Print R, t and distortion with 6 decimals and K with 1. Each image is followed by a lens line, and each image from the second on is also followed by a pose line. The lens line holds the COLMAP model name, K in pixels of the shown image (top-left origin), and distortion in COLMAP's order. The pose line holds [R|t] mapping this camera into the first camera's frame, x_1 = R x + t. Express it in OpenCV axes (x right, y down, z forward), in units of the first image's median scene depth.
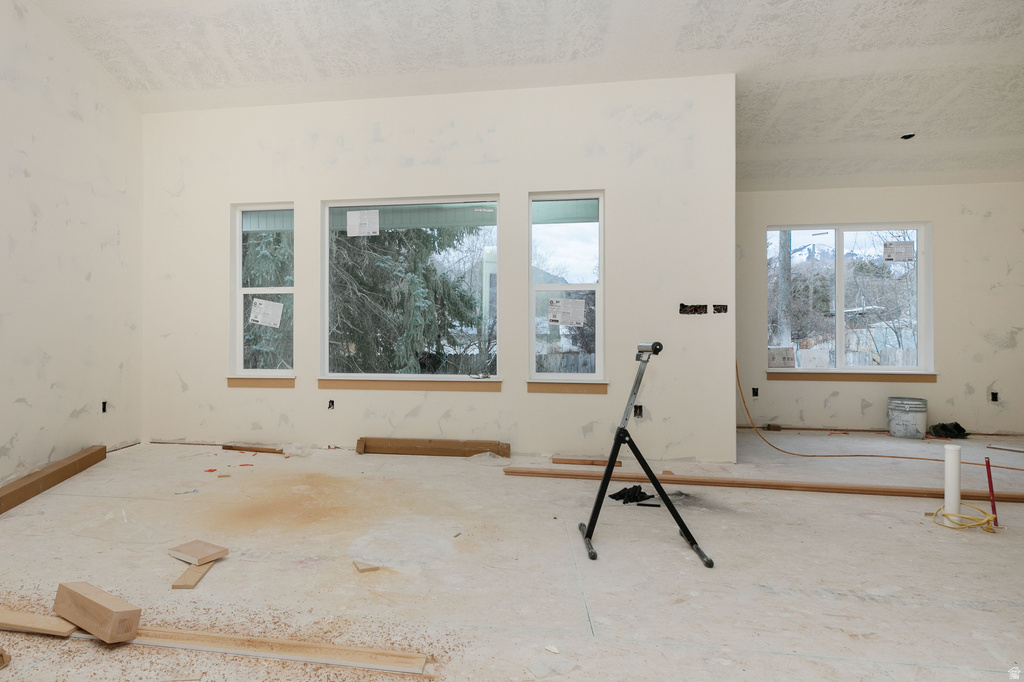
lens RADIAL K [[535.1, 0, 512.8], [0, 535.1, 337.4], [0, 0, 1]] dist [-0.002356, -0.001121]
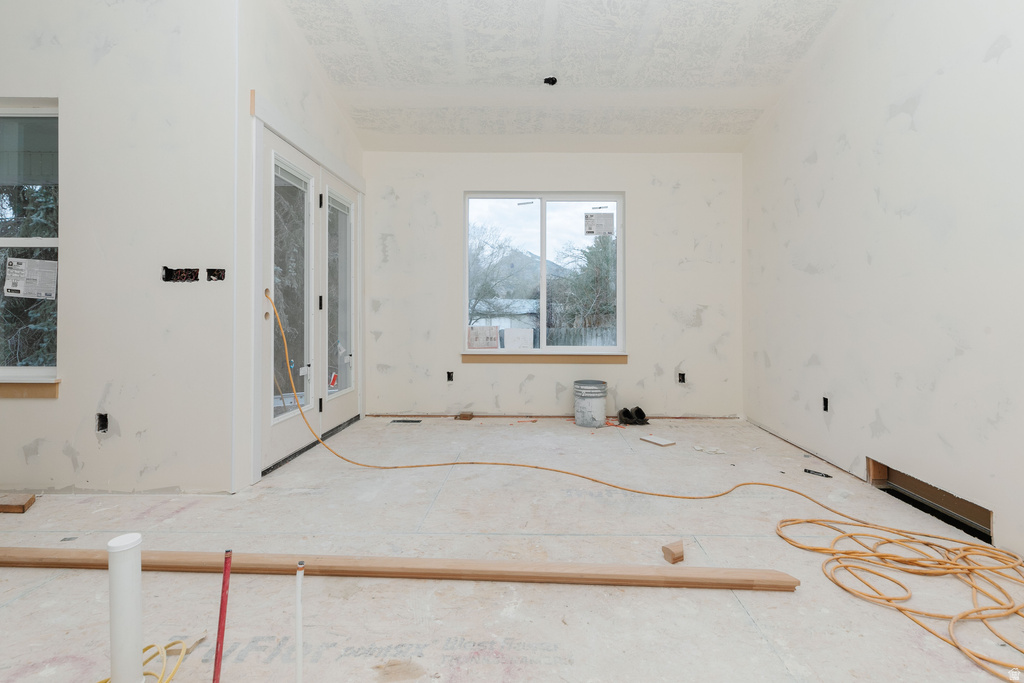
lens RADIAL K [[465.4, 0, 526.9], [0, 465.4, 314.7], [0, 0, 1]] dist [0.003284, -0.000320]
pose [[0.985070, 0.000598, 0.172151, 0.490691], [-0.000263, 0.999998, -0.001973, 0.000621], [-0.172152, 0.001898, 0.985069, 0.231340]]
